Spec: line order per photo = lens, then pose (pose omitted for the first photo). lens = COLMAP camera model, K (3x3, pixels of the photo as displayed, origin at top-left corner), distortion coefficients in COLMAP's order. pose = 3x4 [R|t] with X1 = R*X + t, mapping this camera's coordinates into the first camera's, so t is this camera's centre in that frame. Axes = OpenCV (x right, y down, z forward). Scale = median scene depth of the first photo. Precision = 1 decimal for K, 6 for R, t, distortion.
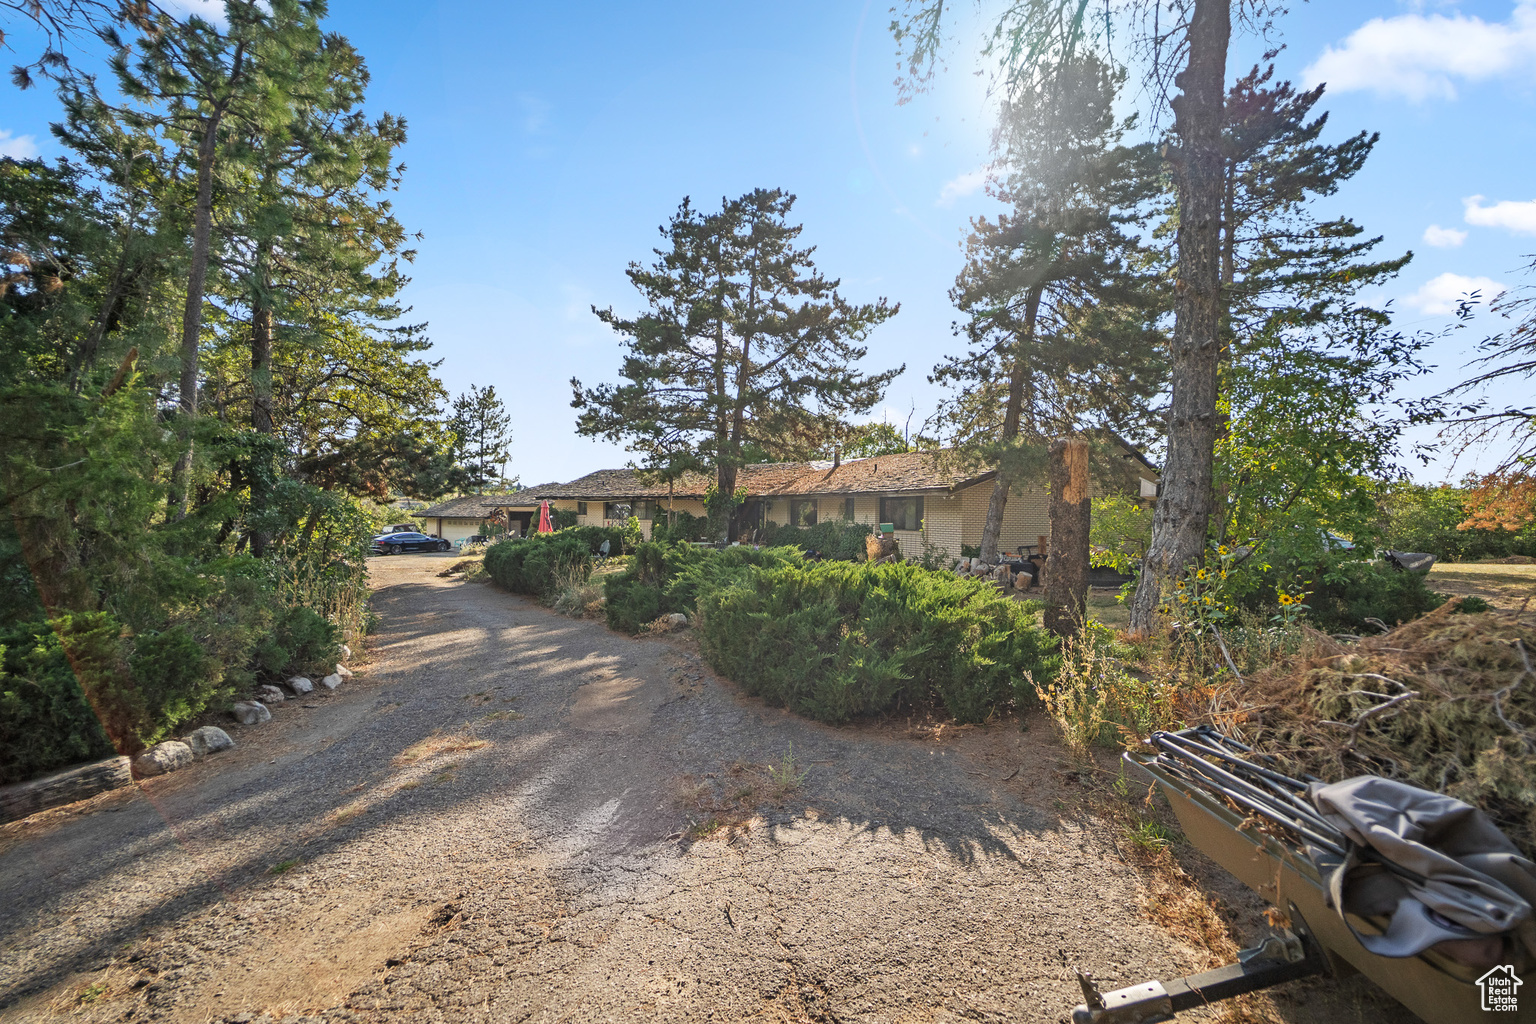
lens RADIAL K [[600.7, 0, 770.8], [0, 600.7, 512.8], [0, 0, 1]] dist [0.001966, 0.000156]
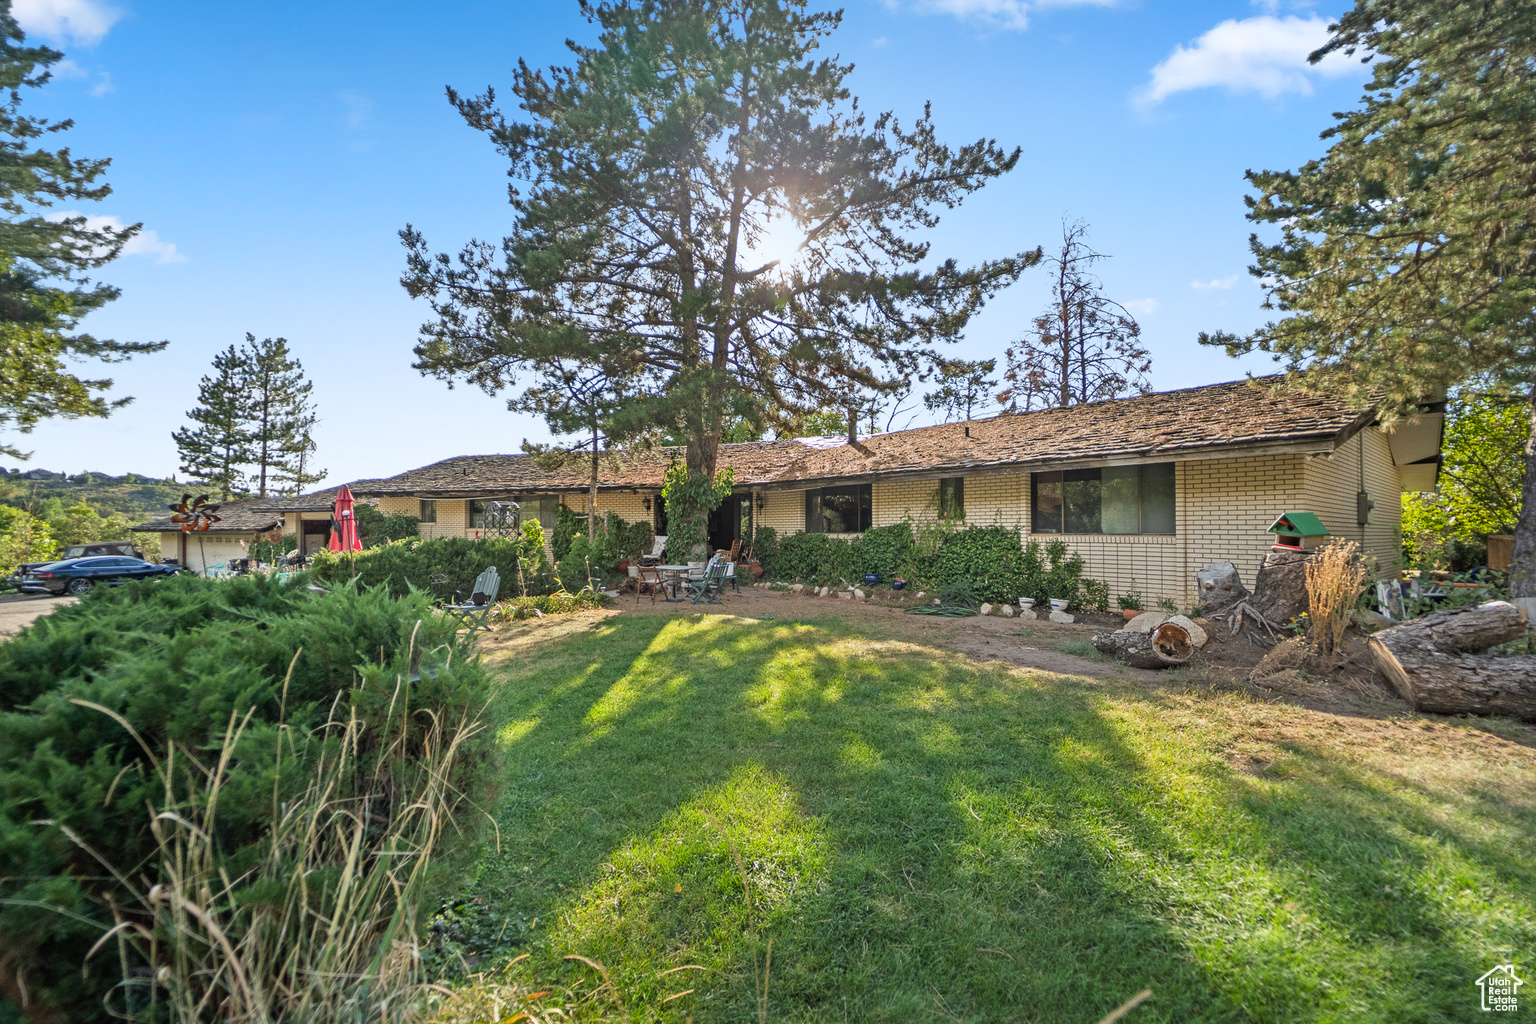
lens RADIAL K [[600.7, 0, 762.8], [0, 600.7, 519.7], [0, 0, 1]] dist [0.001966, 0.000156]
pose [[0.978990, -0.007460, 0.203771, -0.112531], [0.010014, 0.999884, -0.011509, 0.012243], [-0.203662, 0.013308, 0.978951, 0.356223]]
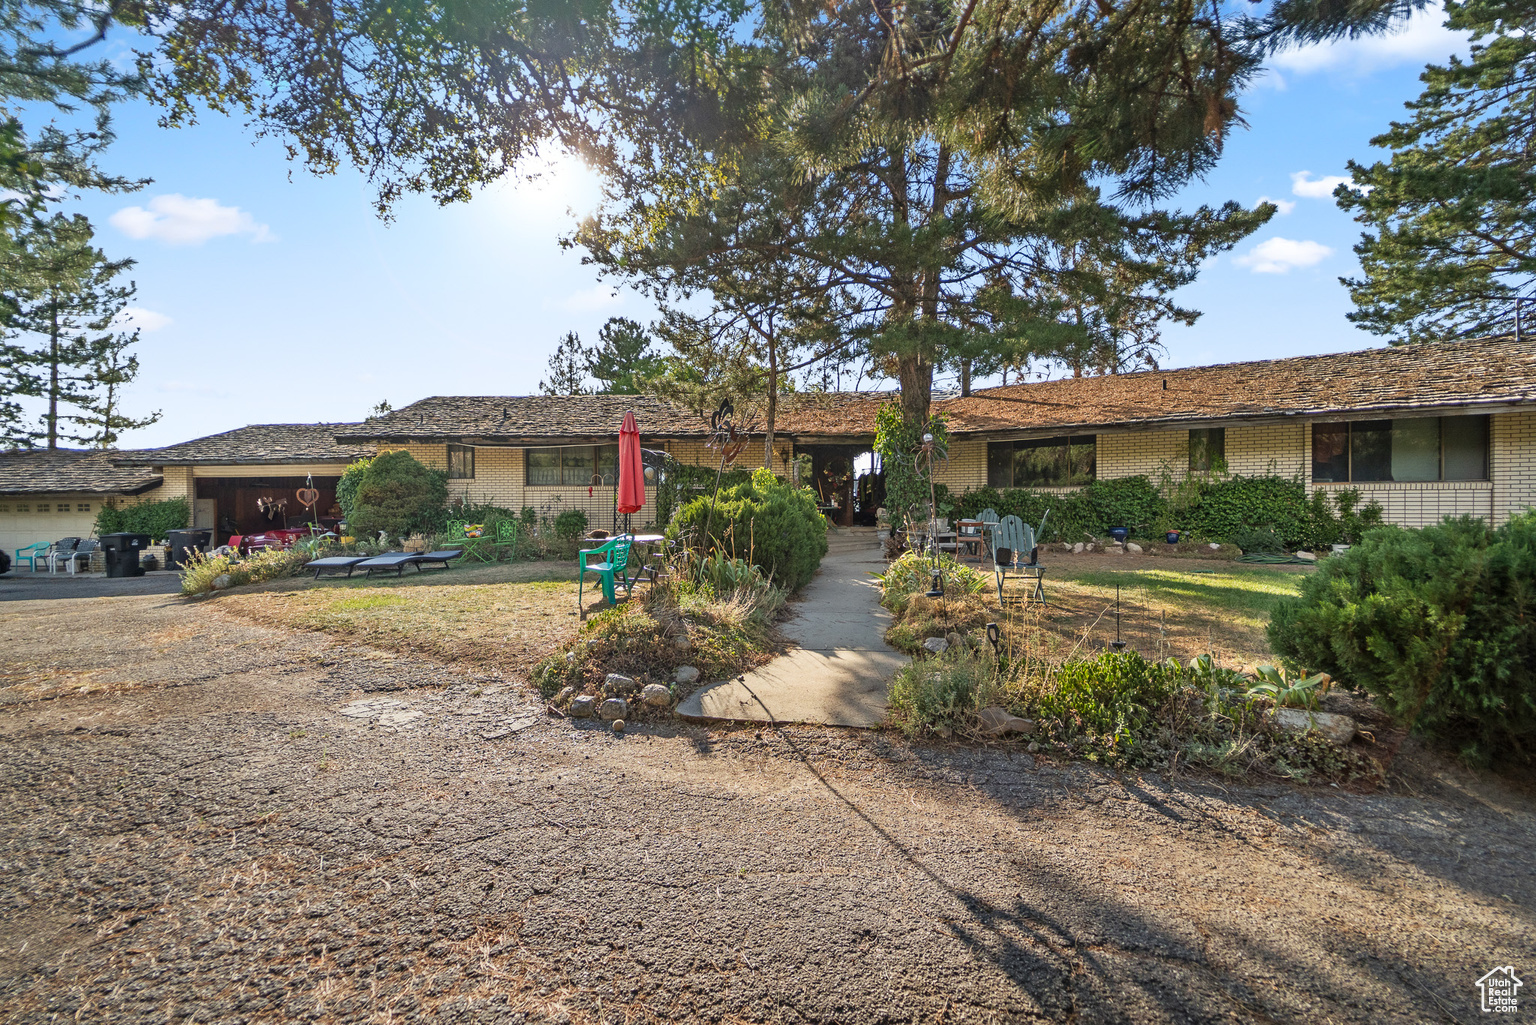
lens RADIAL K [[600.7, 0, 772.1], [0, 600.7, 502.0], [0, 0, 1]] dist [0.001966, 0.000156]
pose [[0.872844, -0.016591, 0.487717, -0.357830], [0.012853, 0.999857, 0.011010, 0.021473], [-0.487830, -0.003342, 0.872932, 0.516683]]
